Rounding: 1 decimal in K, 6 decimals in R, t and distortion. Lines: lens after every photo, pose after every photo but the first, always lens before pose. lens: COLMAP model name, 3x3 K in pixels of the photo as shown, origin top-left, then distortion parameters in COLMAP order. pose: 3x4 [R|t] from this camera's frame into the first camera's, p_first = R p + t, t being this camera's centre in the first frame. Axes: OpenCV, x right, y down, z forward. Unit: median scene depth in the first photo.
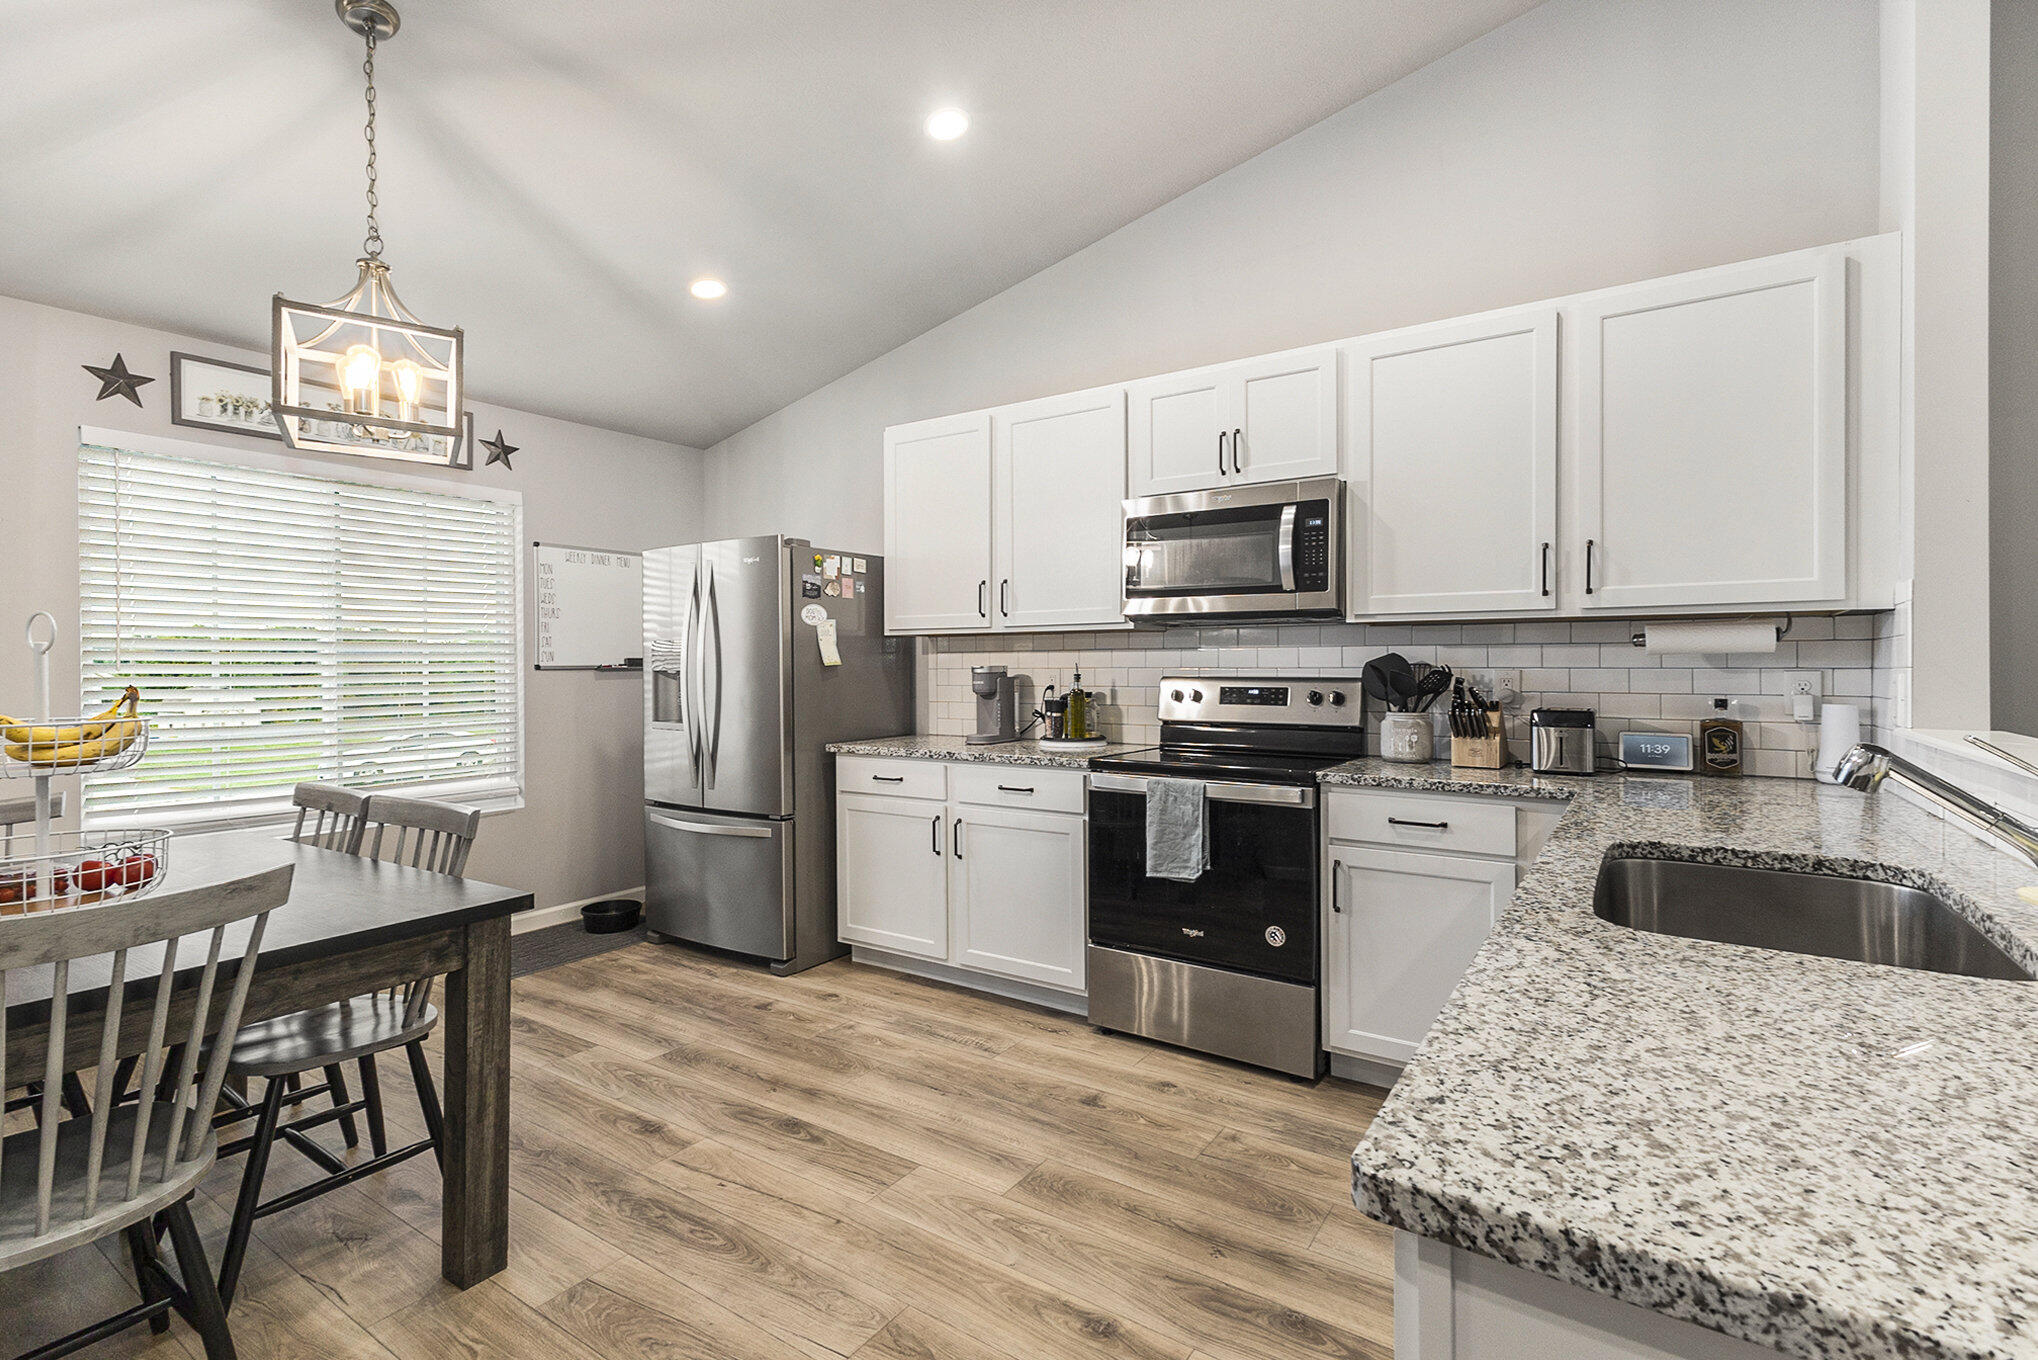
lens RADIAL K [[951.0, 0, 987.3], [0, 951.0, 657.0], [0, 0, 1]] dist [0.011266, -0.000531]
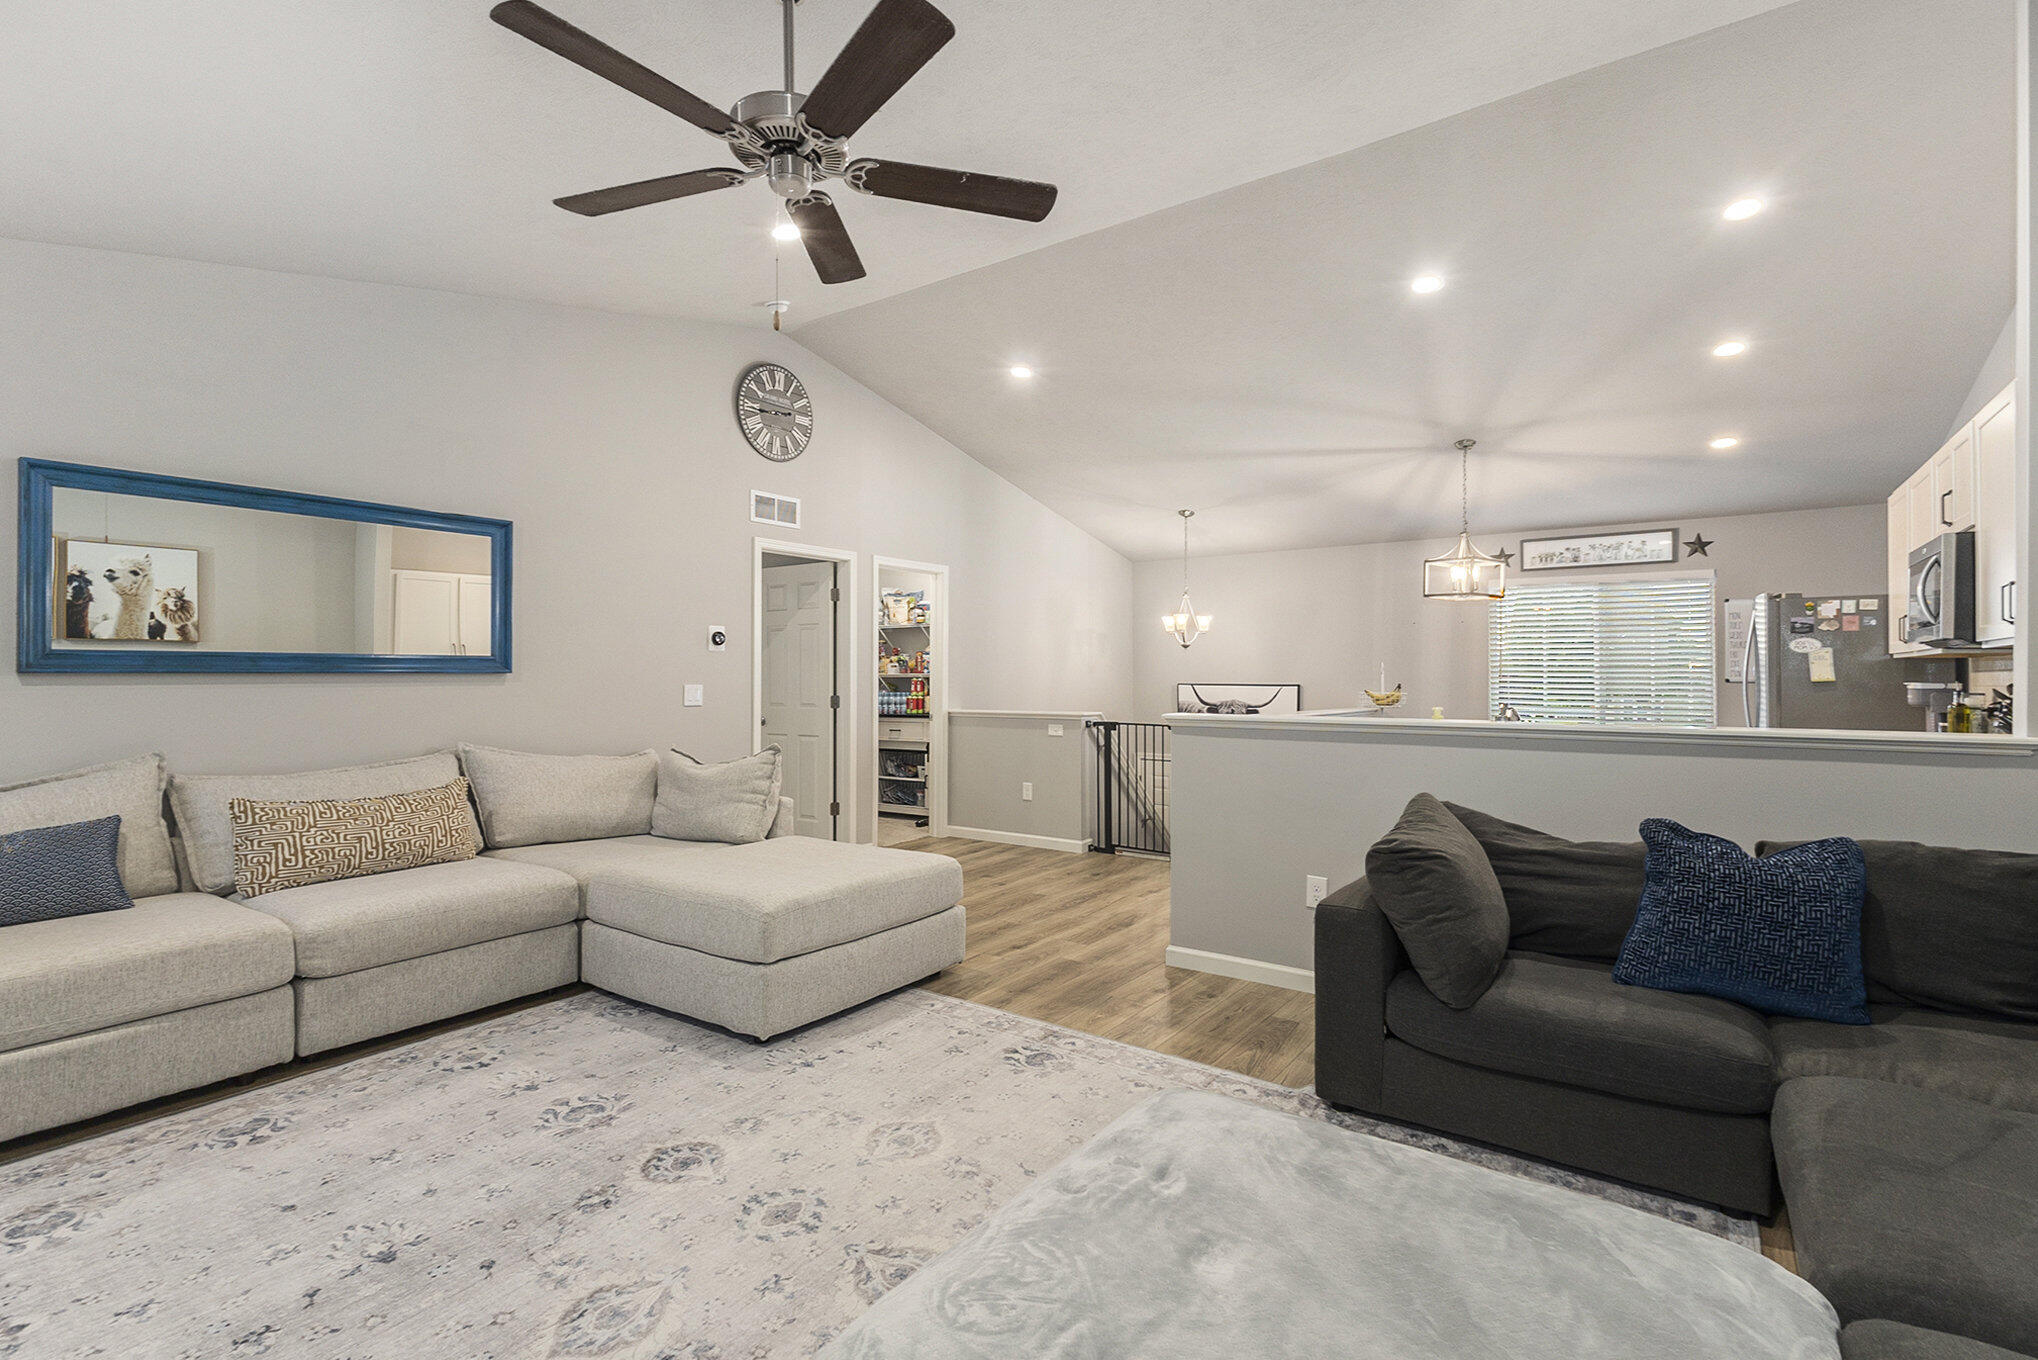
lens RADIAL K [[951.0, 0, 1013.3], [0, 951.0, 669.9], [0, 0, 1]] dist [0.011266, -0.000531]
pose [[-0.010464, -0.002380, -0.999942, 1.674469], [0.004327, 0.999988, -0.002426, -0.012795], [0.999936, -0.004352, -0.010454, -0.211734]]
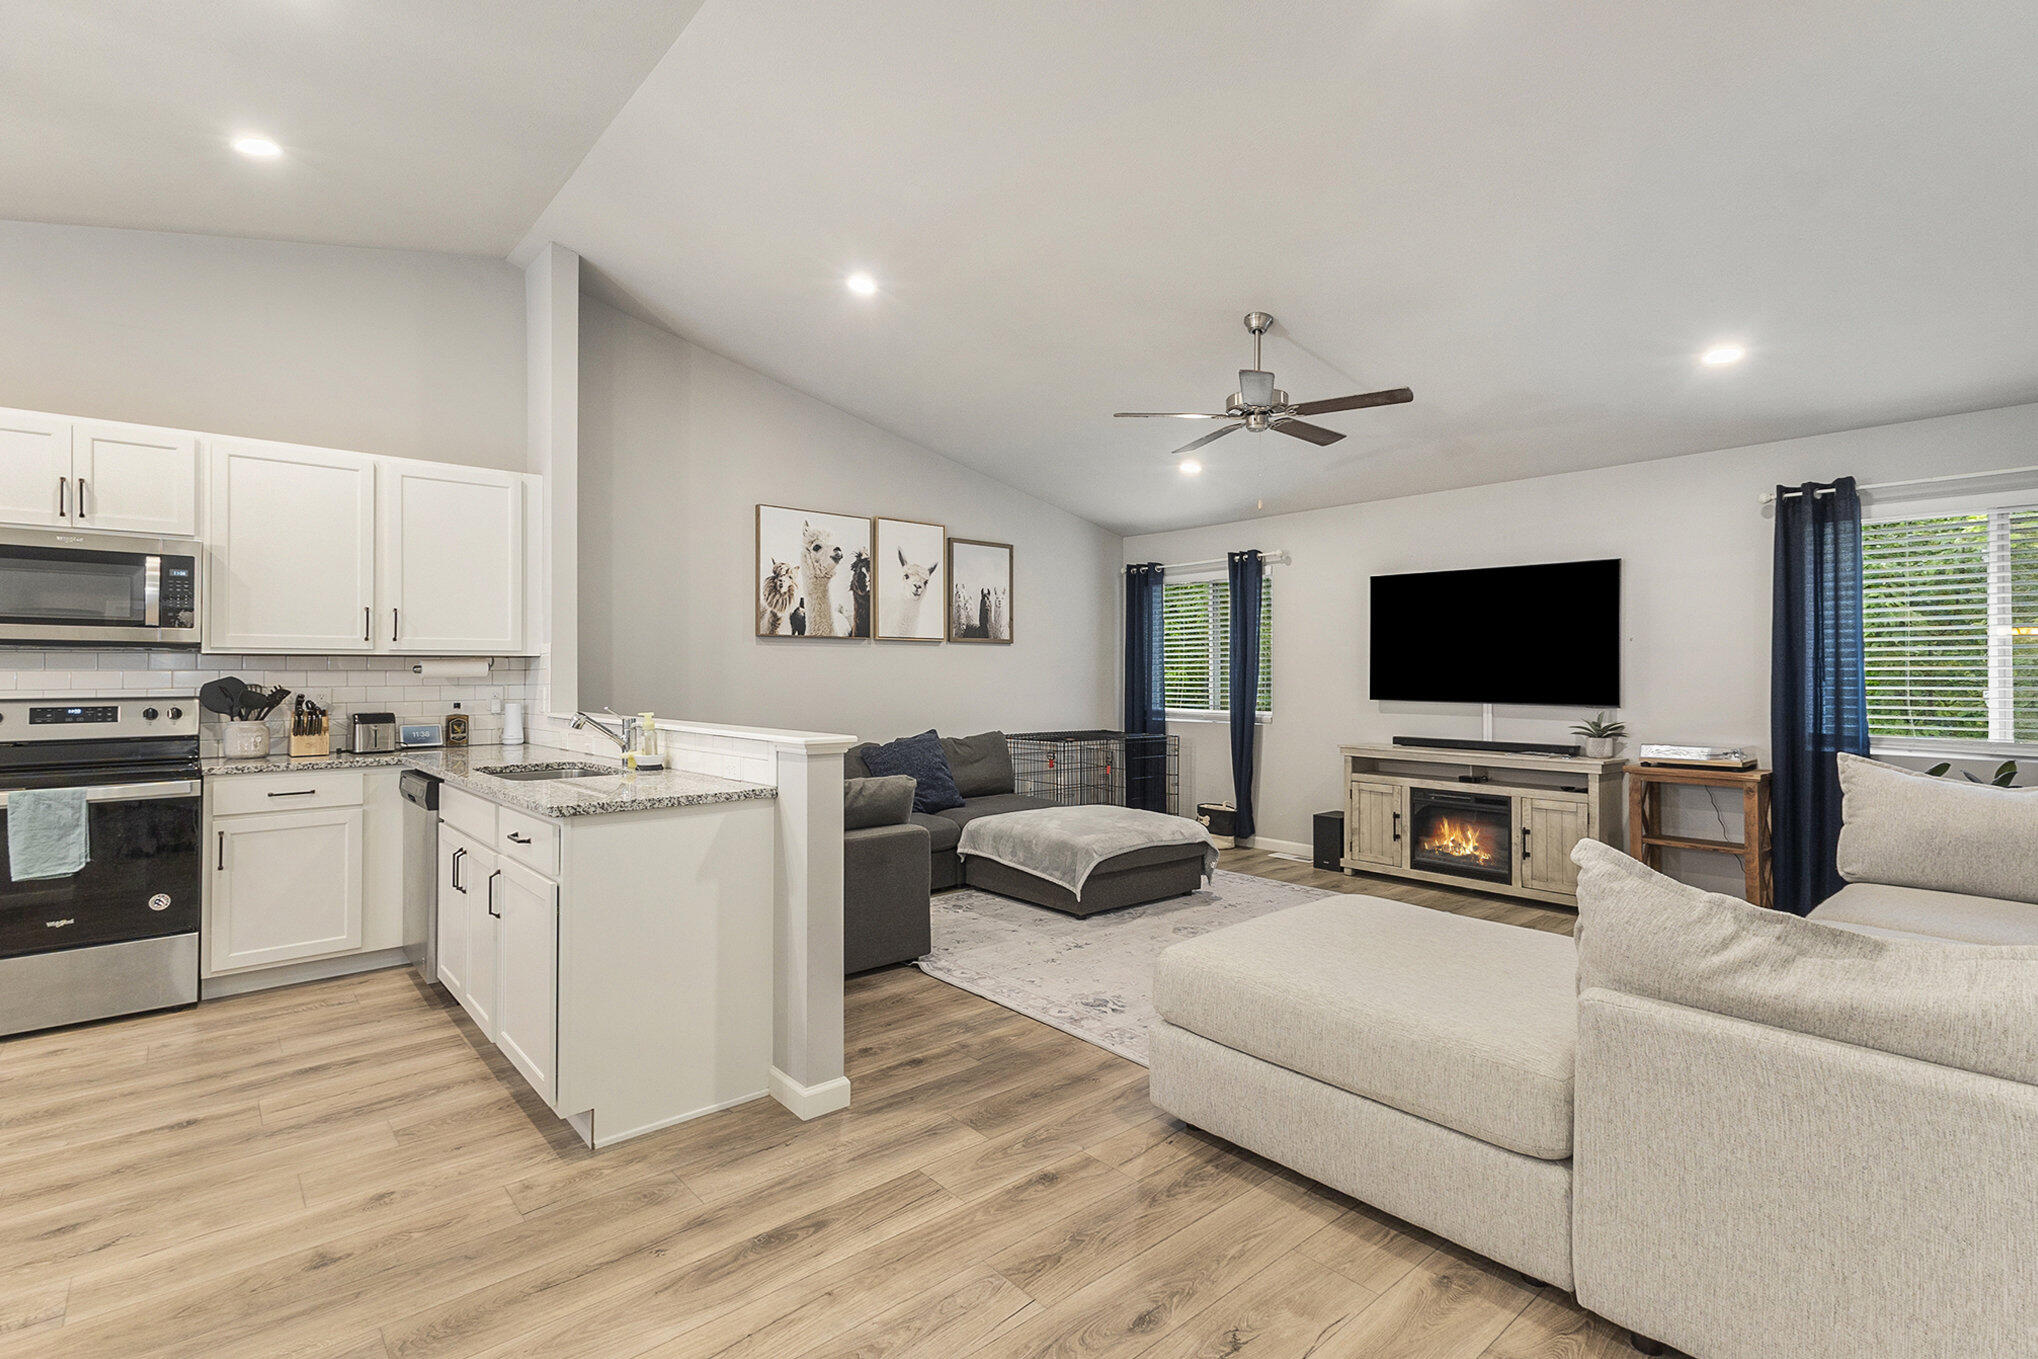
lens RADIAL K [[951.0, 0, 1012.2], [0, 951.0, 674.1], [0, 0, 1]] dist [0.011266, -0.000531]
pose [[0.246468, 0.001795, 0.969149, -0.635996], [-0.002127, 0.999997, -0.001312, -0.008738], [-0.969149, -0.001738, 0.246471, -0.395247]]
